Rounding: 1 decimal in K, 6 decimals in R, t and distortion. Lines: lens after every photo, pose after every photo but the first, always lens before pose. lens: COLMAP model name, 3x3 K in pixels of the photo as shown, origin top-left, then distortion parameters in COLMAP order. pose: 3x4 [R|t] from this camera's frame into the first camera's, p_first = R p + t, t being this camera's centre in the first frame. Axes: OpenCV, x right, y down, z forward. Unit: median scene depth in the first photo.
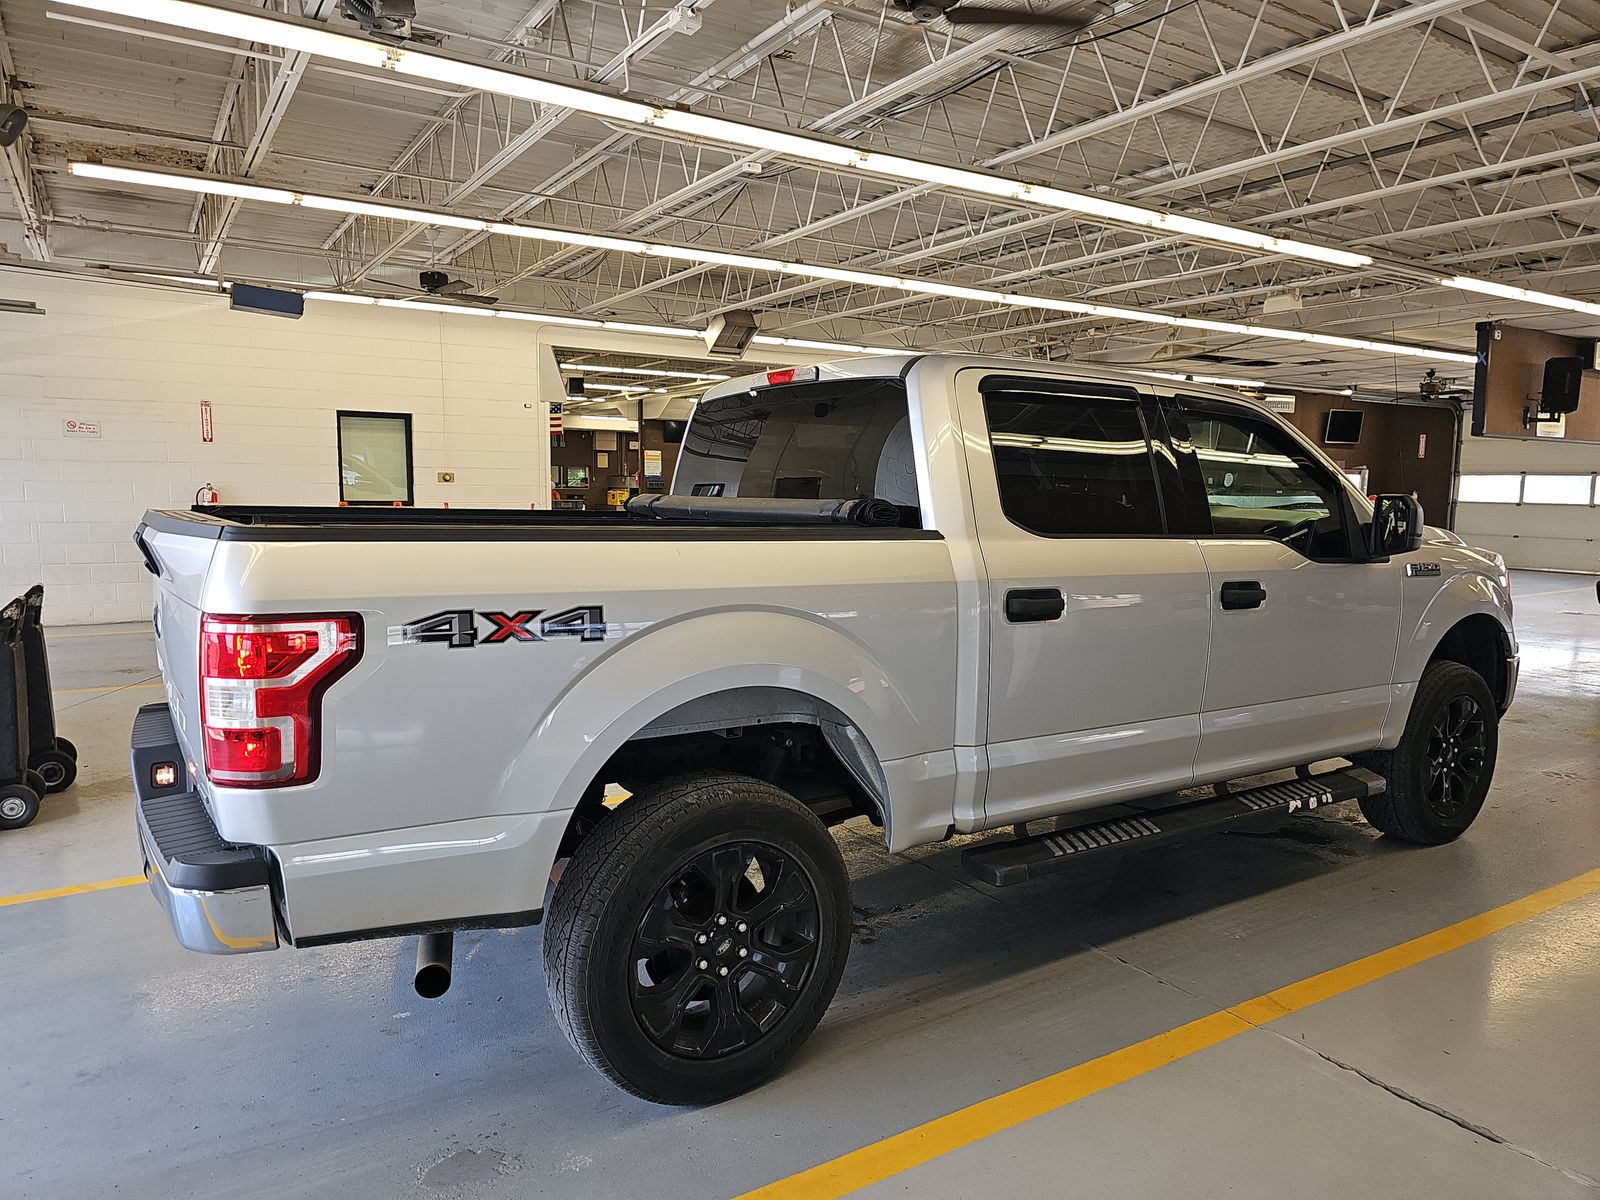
lens RADIAL K [[1066.4, 0, 800.0], [0, 1066.4, 600.0], [0, 0, 1]] dist [0.005653, 0.002754]
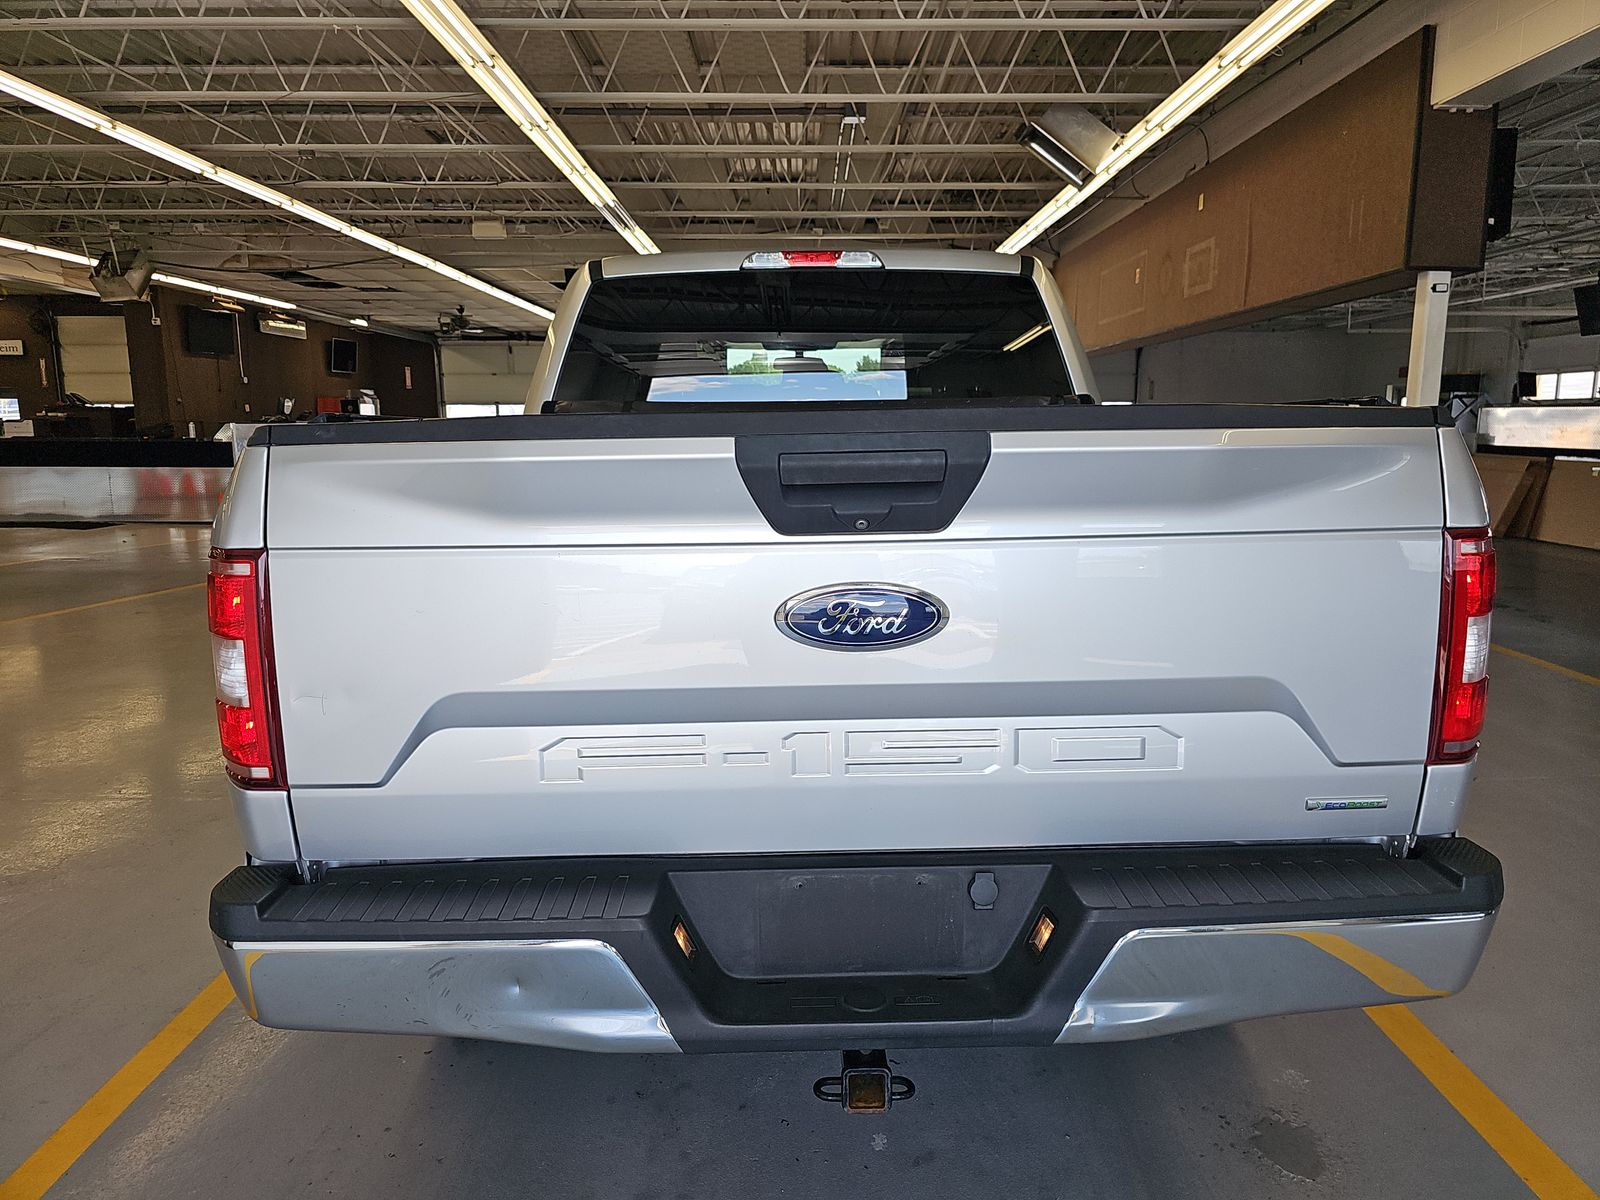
lens RADIAL K [[1066.4, 0, 800.0], [0, 1066.4, 600.0], [0, 0, 1]] dist [0.005653, 0.002754]
pose [[0.506186, -0.154928, 0.848395, -0.168887], [0.105208, 0.987478, 0.117555, -0.008901], [-0.855983, 0.029753, 0.516147, 0.123116]]
